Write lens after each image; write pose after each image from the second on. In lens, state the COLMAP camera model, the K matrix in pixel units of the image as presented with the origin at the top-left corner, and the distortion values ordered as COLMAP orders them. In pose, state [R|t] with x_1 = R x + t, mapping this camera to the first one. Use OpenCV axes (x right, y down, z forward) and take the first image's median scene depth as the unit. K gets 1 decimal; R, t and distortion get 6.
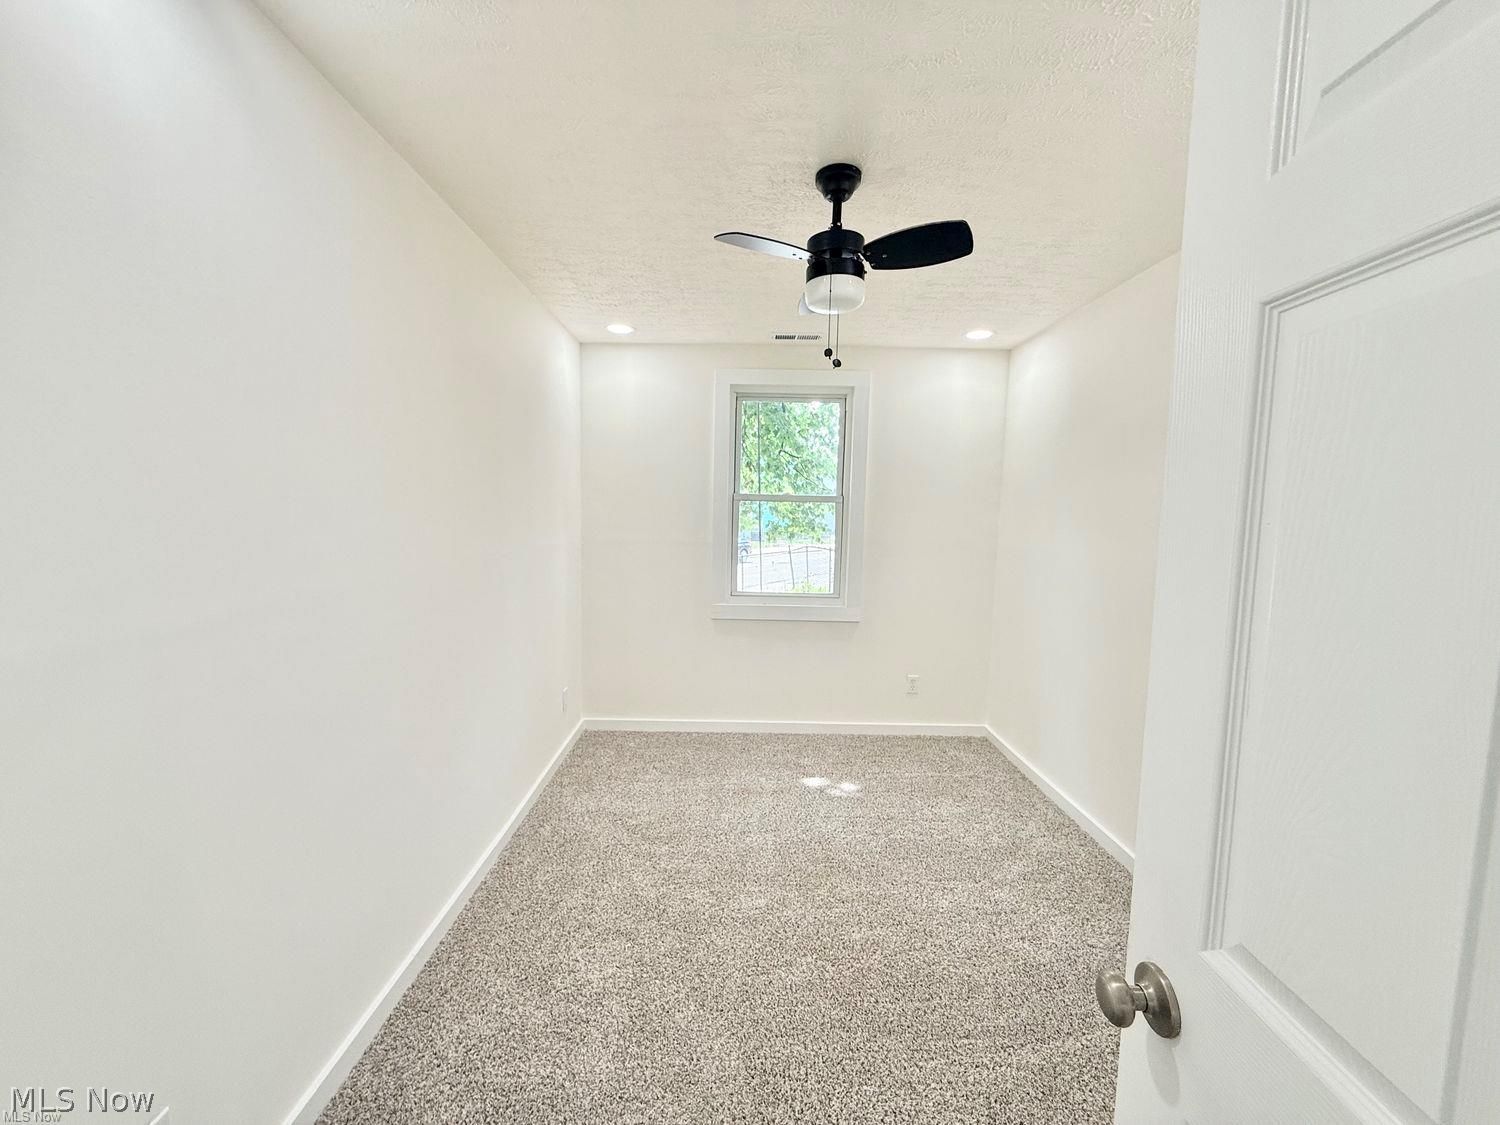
lens RADIAL K [[598.1, 0, 746.9], [0, 598.1, 560.9], [0, 0, 1]] dist [0.000241, -0.000615]
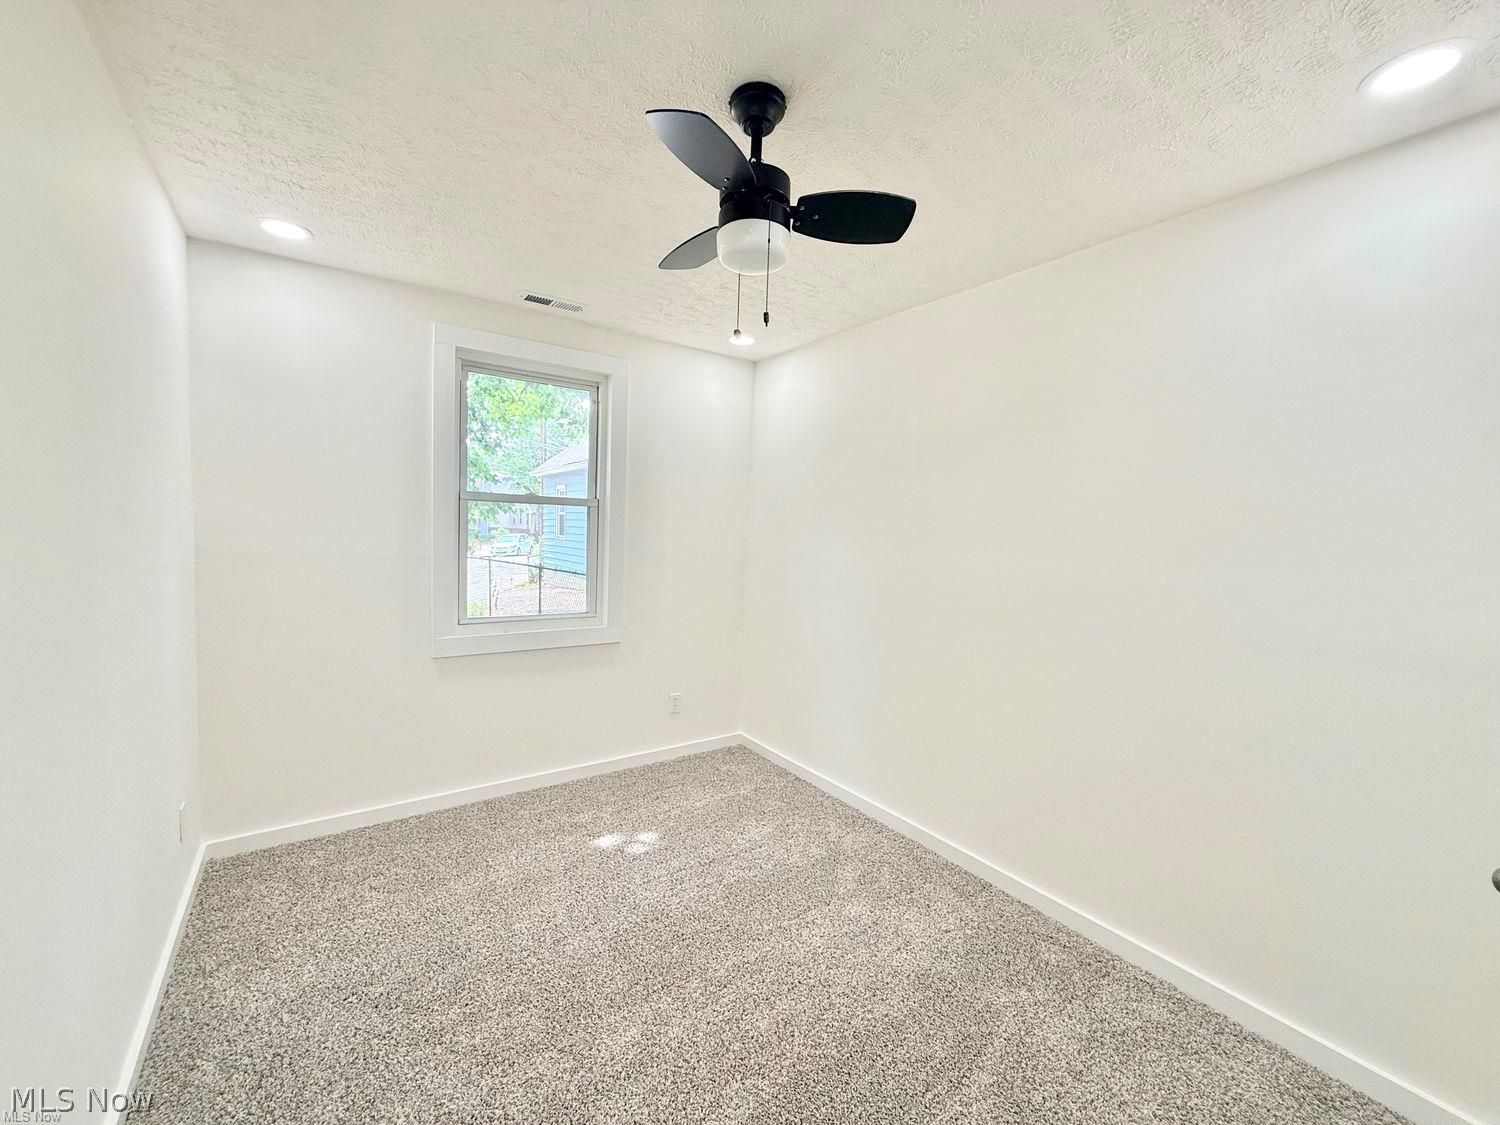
lens RADIAL K [[596.0, 0, 741.1], [0, 596.0, 562.4], [0, 0, 1]] dist [0.000605, -0.000232]
pose [[0.822959, -0.025488, 0.567529, -0.174003], [0.030369, 0.999538, 0.000852, -0.012017], [-0.567288, 0.016534, 0.823353, 0.185693]]
